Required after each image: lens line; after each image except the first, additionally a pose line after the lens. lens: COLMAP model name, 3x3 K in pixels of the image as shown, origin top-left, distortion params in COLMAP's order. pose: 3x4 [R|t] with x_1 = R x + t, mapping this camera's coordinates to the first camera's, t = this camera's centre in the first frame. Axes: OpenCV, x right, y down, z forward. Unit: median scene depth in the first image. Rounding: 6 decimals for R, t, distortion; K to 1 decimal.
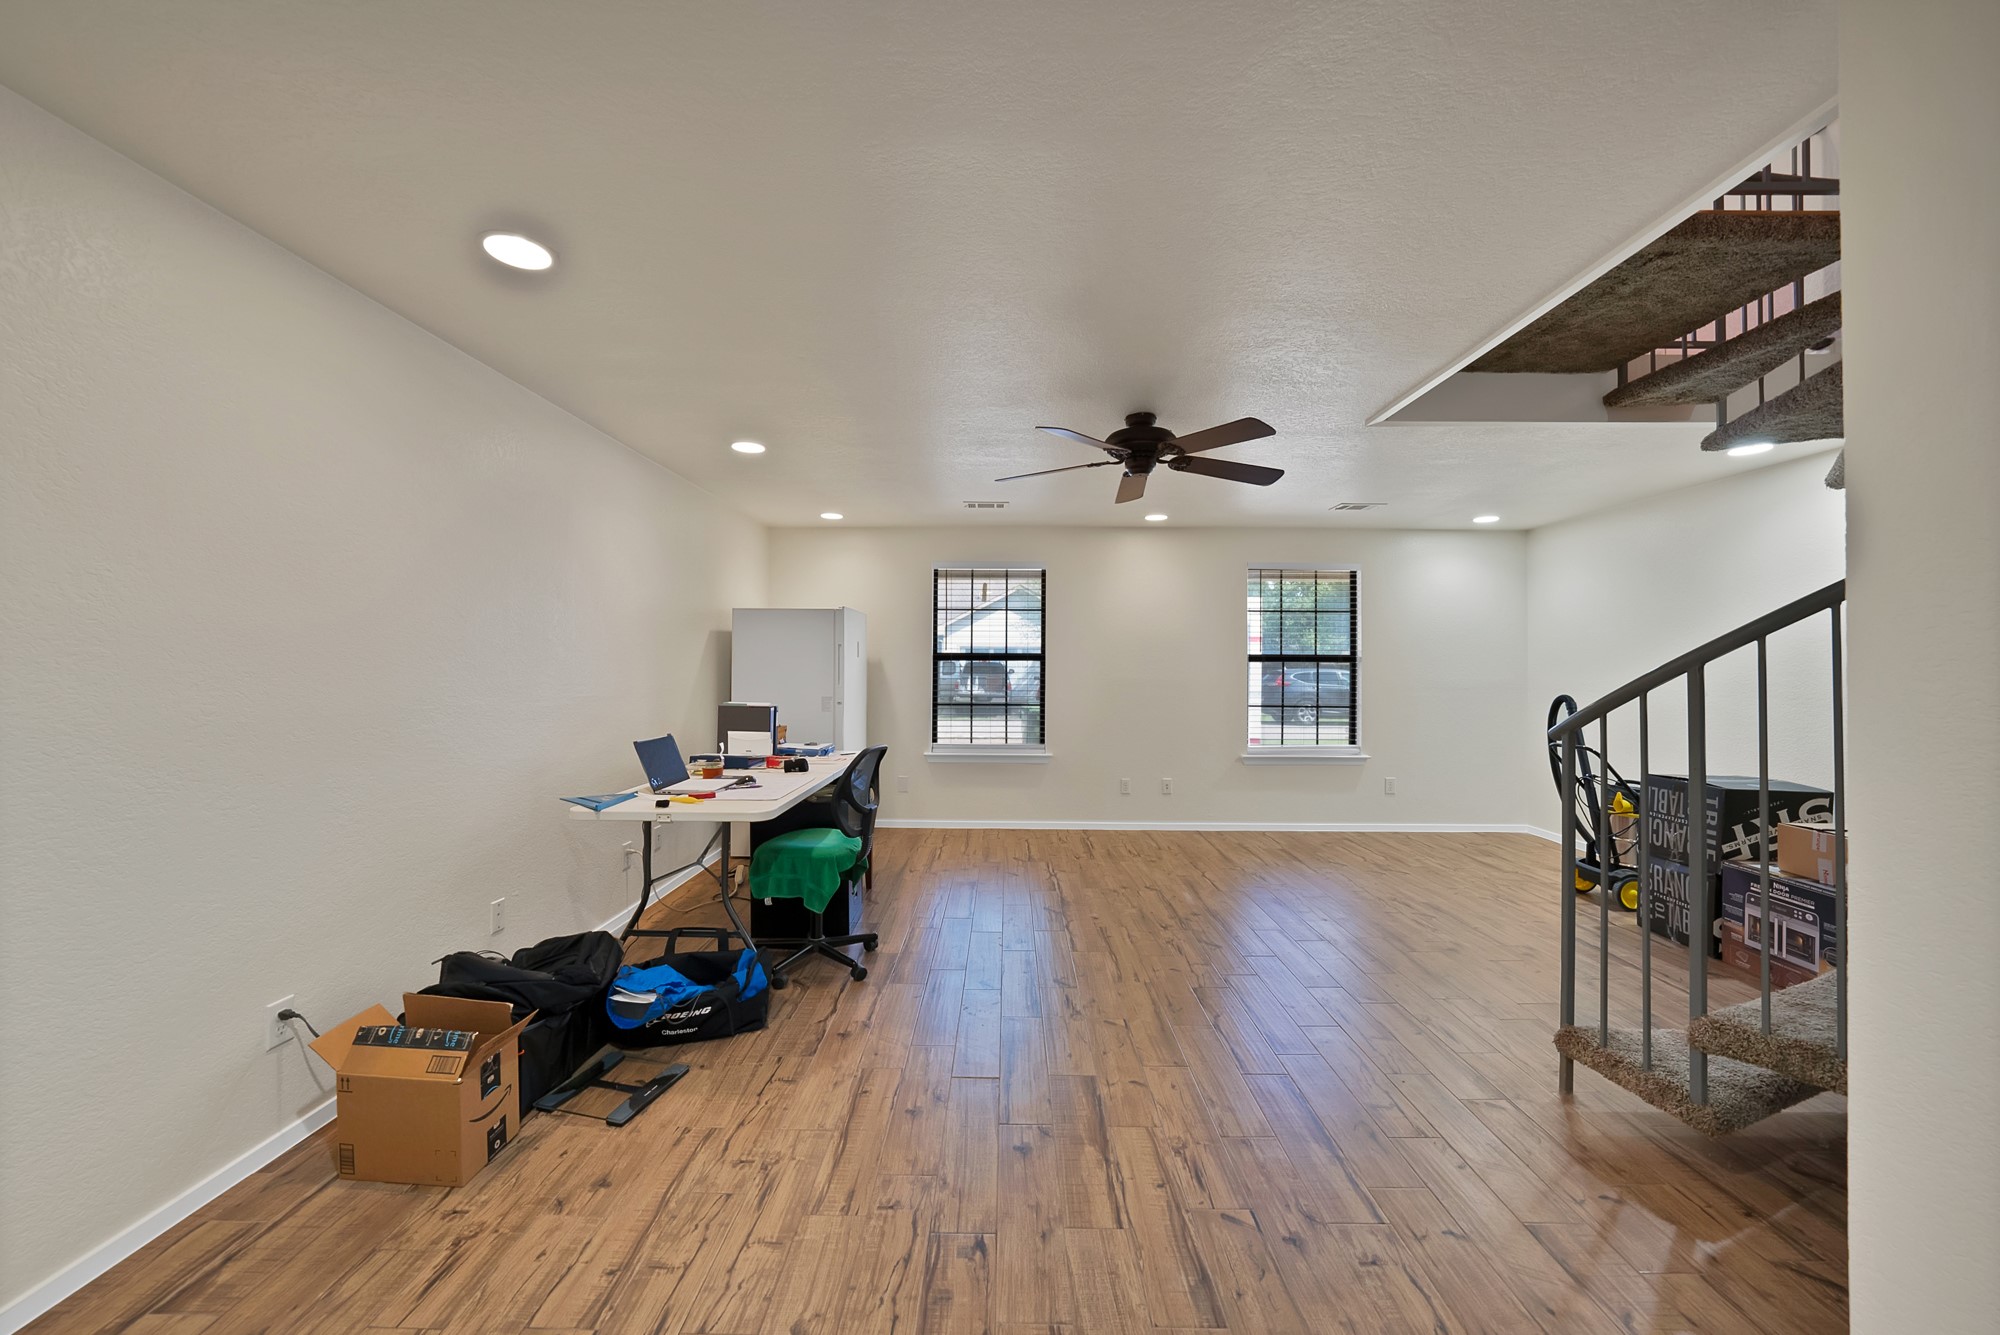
lens RADIAL K [[712.2, 0, 1005.2], [0, 712.2, 662.9], [0, 0, 1]] dist [-0.002738, -0.000103]
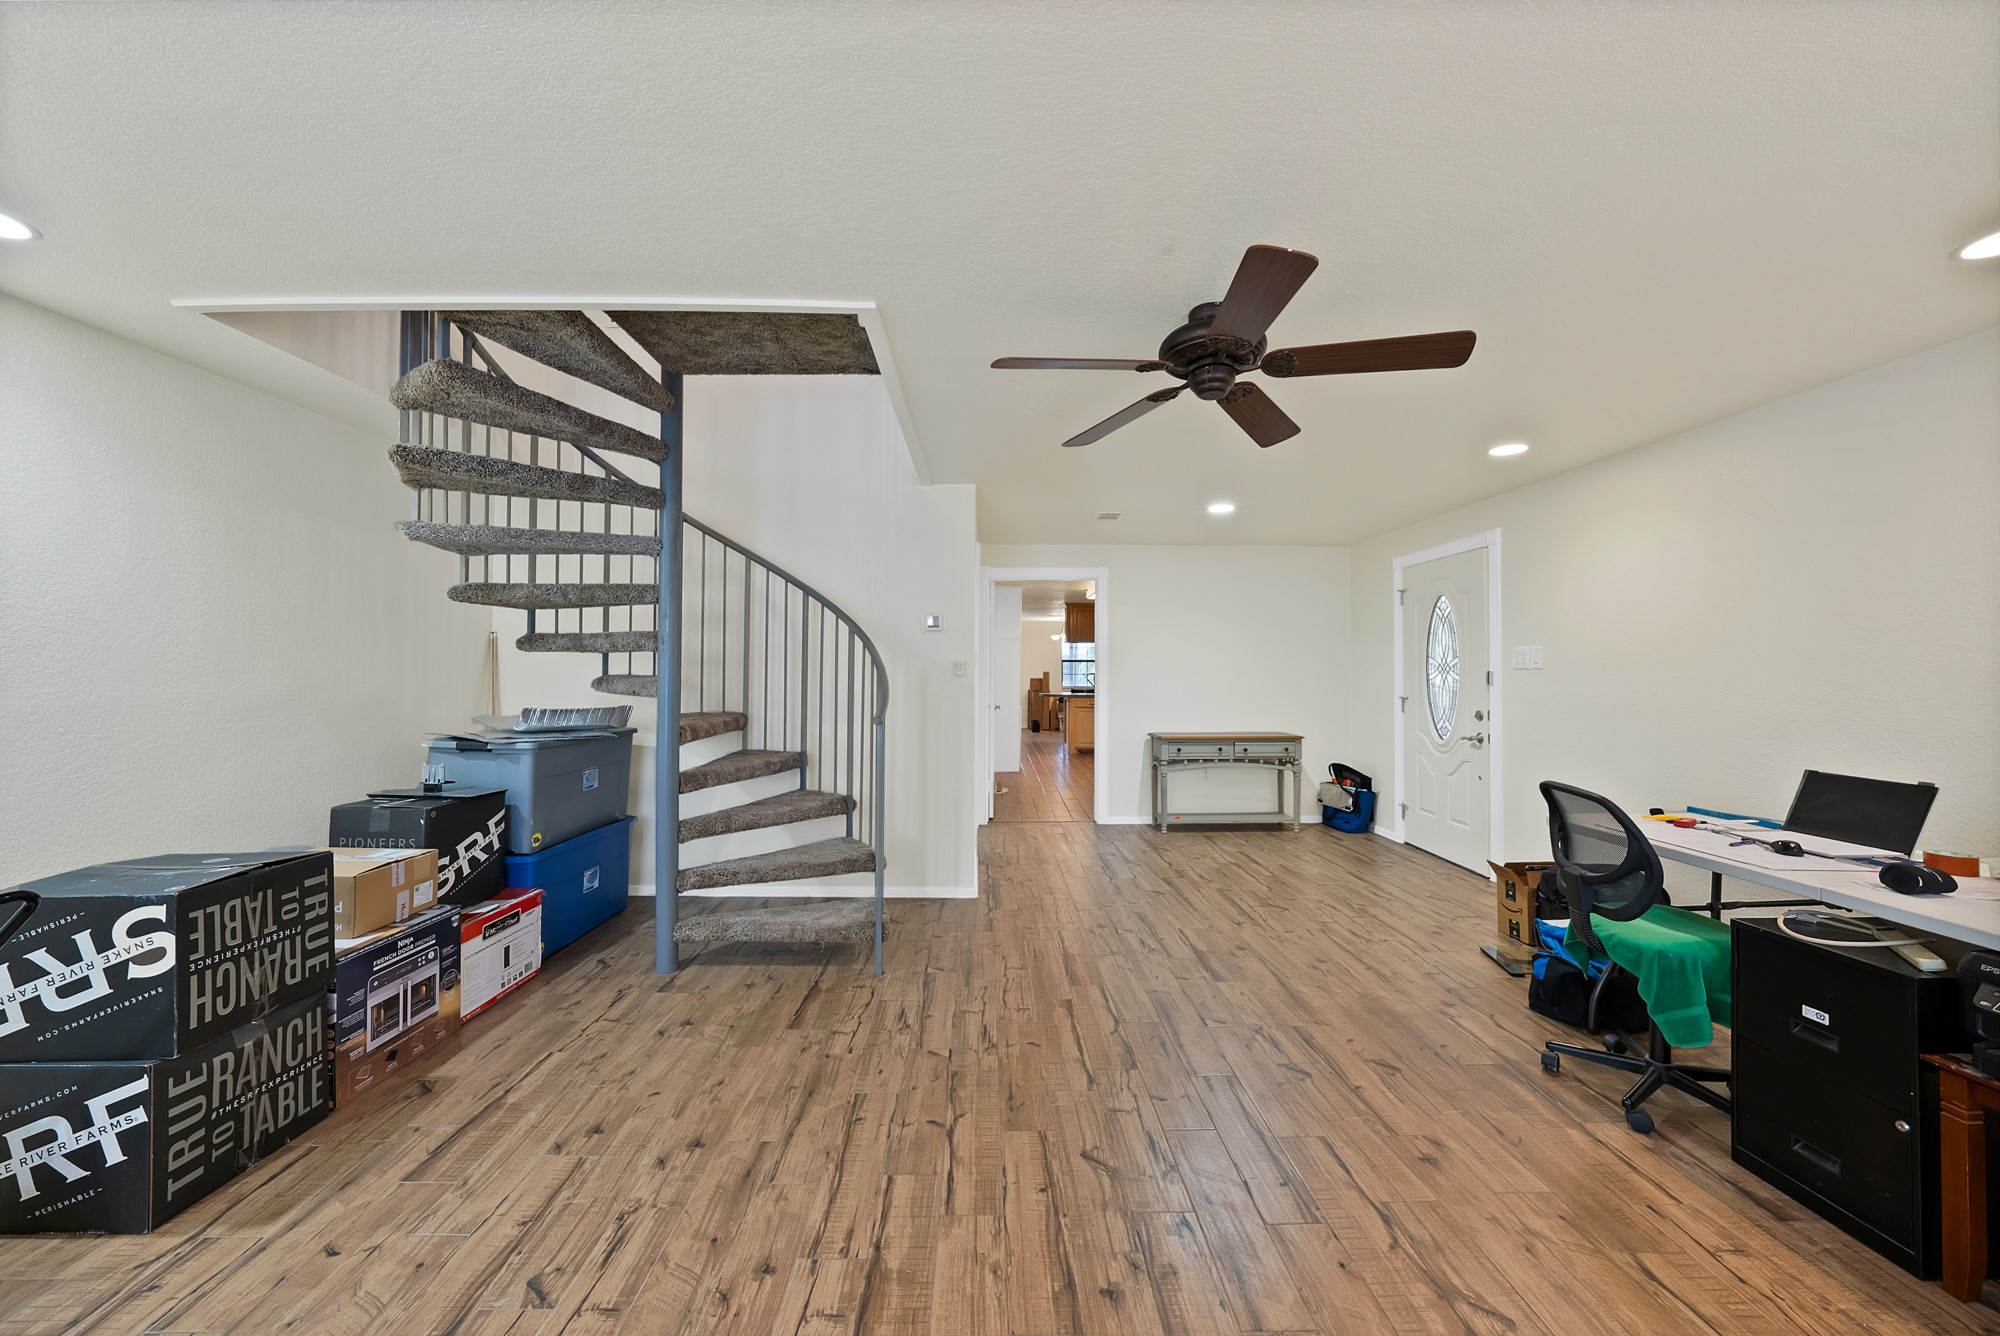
lens RADIAL K [[712.2, 0, 993.4], [0, 712.2, 666.3], [0, 0, 1]] dist [-0.002738, -0.000103]
pose [[-0.999726, -0.011112, -0.020610, 0.486818], [-0.010926, 0.999899, -0.009138, 0.005511], [0.020709, -0.008910, -0.999746, 1.968966]]
